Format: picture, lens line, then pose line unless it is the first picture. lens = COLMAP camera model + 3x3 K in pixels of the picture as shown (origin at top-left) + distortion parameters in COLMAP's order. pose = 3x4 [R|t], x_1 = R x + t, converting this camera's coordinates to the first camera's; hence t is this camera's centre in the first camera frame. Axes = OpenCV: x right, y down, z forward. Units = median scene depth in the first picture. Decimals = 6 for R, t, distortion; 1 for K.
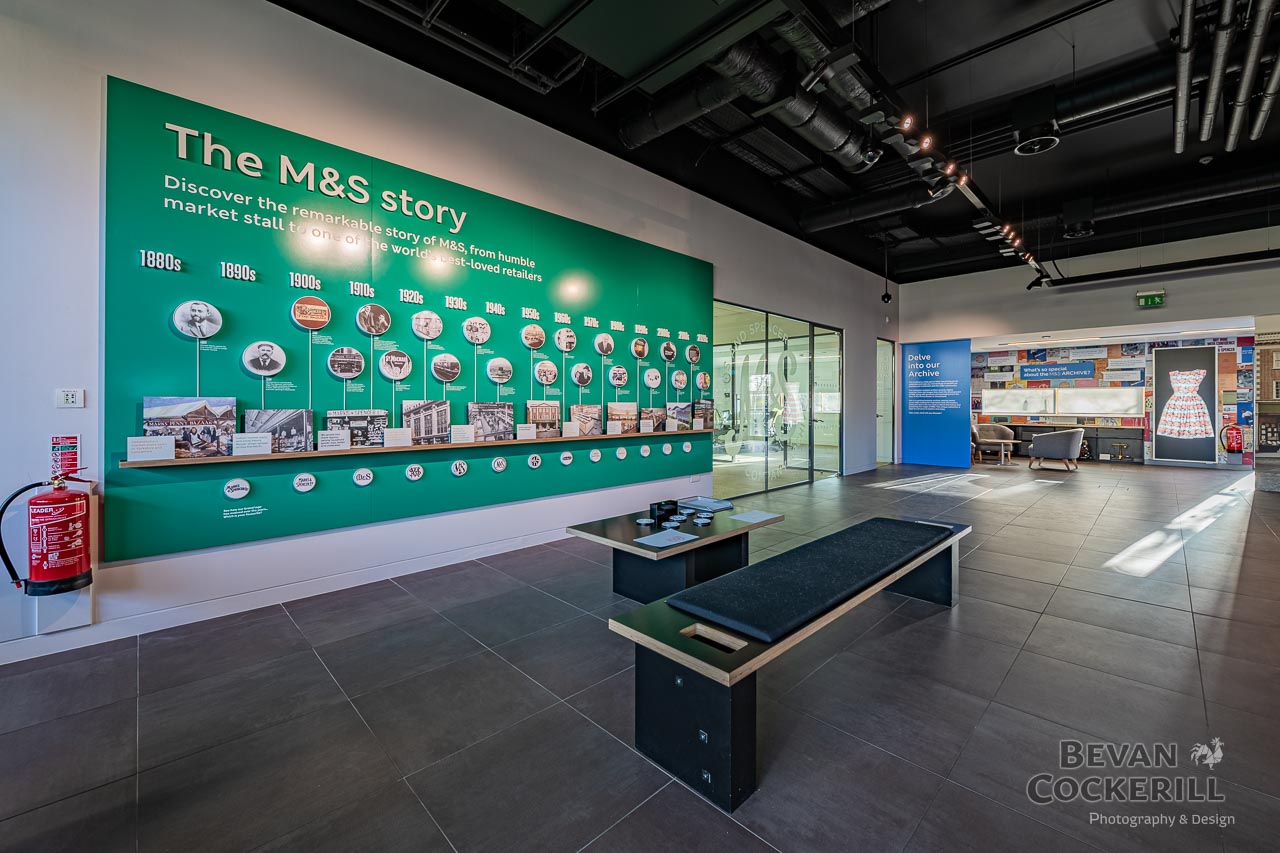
lens RADIAL K [[505.5, 0, 647.6], [0, 505.5, 404.4], [0, 0, 1]] dist [-0.008234, -0.000421]
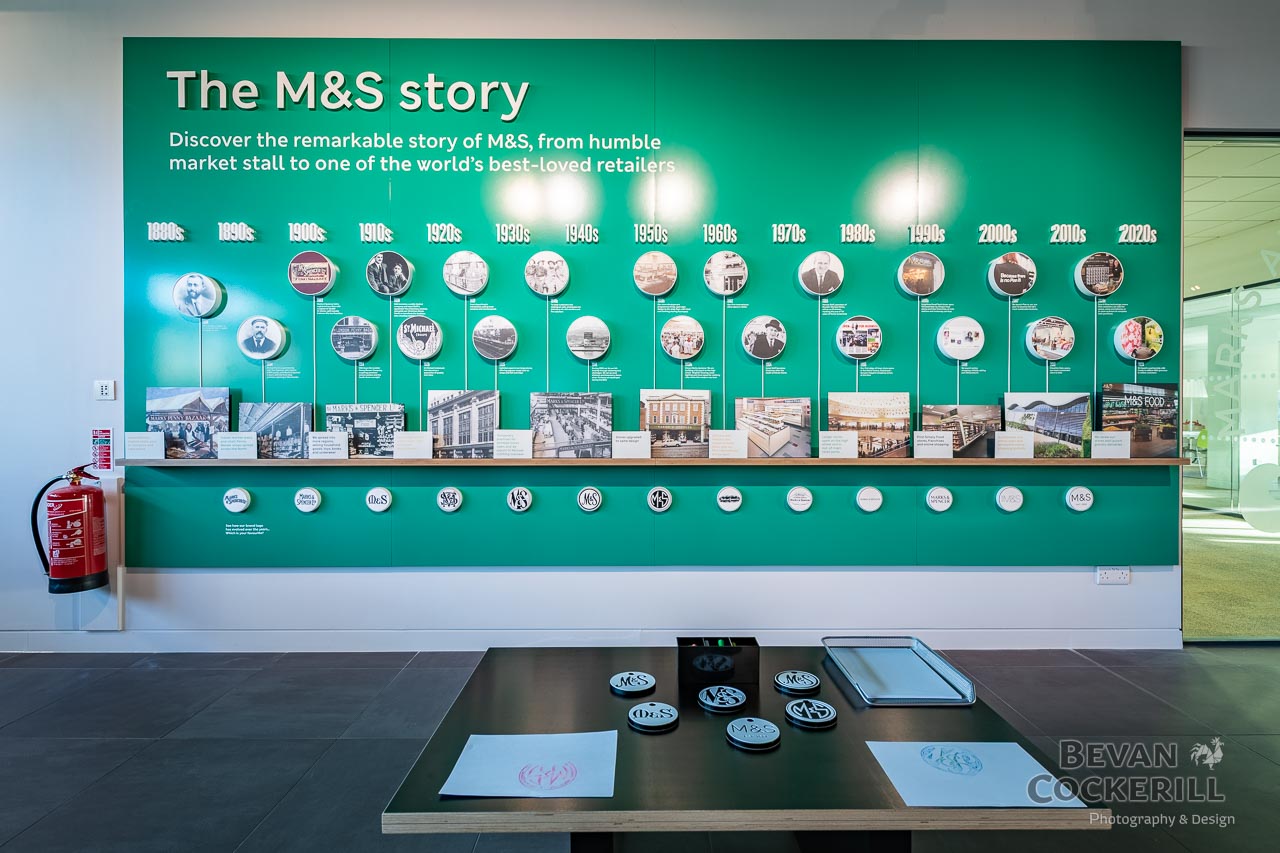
lens RADIAL K [[658.0, 0, 642.8], [0, 658.0, 413.8], [0, 0, 1]] dist [0.003072, -0.000829]
pose [[0.715225, 0.003439, -0.698886, 0.320107], [-0.000583, 0.999990, 0.004324, 0.019062], [0.698894, -0.002685, 0.715220, 0.565375]]
